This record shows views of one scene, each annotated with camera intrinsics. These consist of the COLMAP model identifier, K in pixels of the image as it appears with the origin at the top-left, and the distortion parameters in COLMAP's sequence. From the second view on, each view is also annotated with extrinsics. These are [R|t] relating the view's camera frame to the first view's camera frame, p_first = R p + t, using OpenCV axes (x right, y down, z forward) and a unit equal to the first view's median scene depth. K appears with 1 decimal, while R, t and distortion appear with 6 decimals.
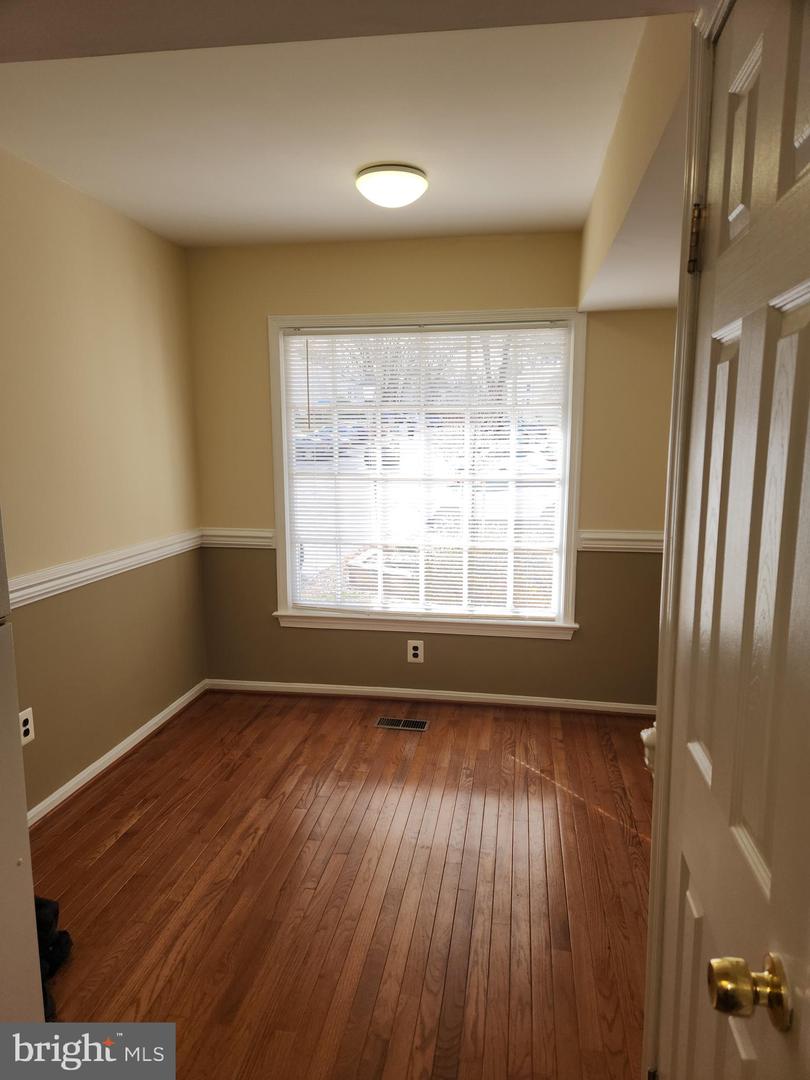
lens RADIAL K [[717.8, 0, 407.5], [0, 717.8, 550.9], [0, 0, 1]] dist [0.101010, -0.100052]
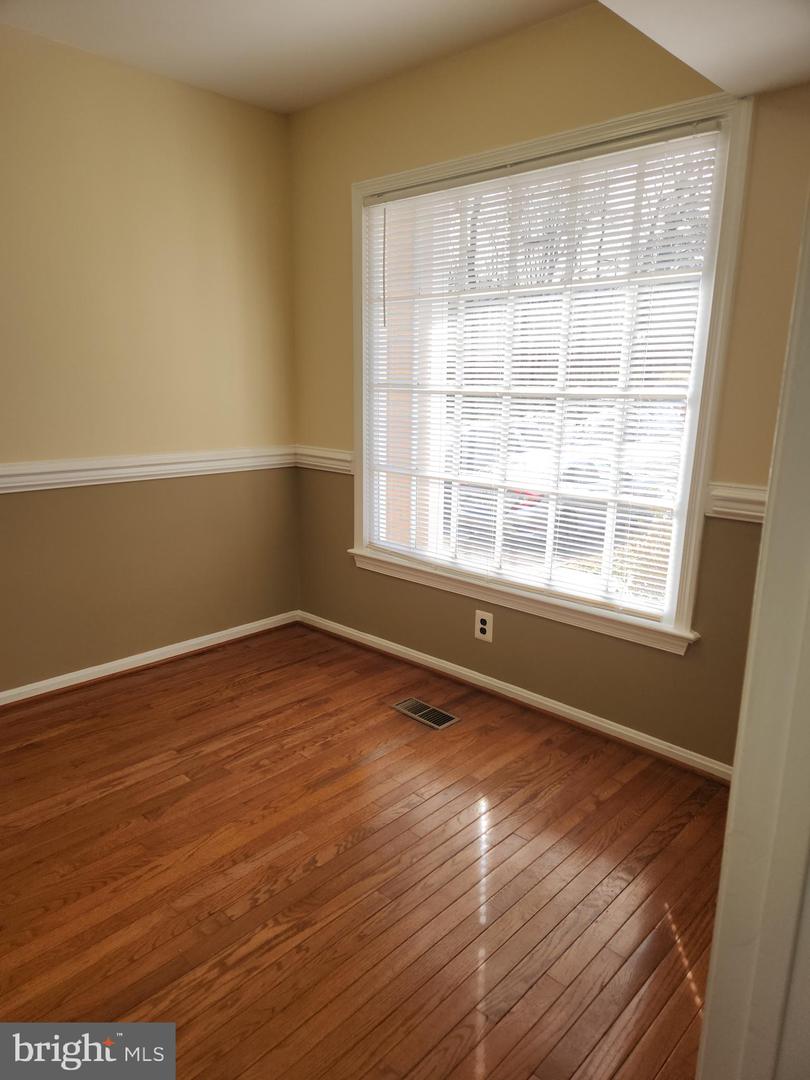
lens RADIAL K [[717.8, 0, 407.5], [0, 717.8, 550.9], [0, 0, 1]] dist [0.101010, -0.100052]
pose [[0.830690, 0.141944, -0.538336, 0.355226], [-0.103625, 0.989475, 0.100997, -0.006784], [0.547006, -0.028112, 0.836657, 0.338466]]
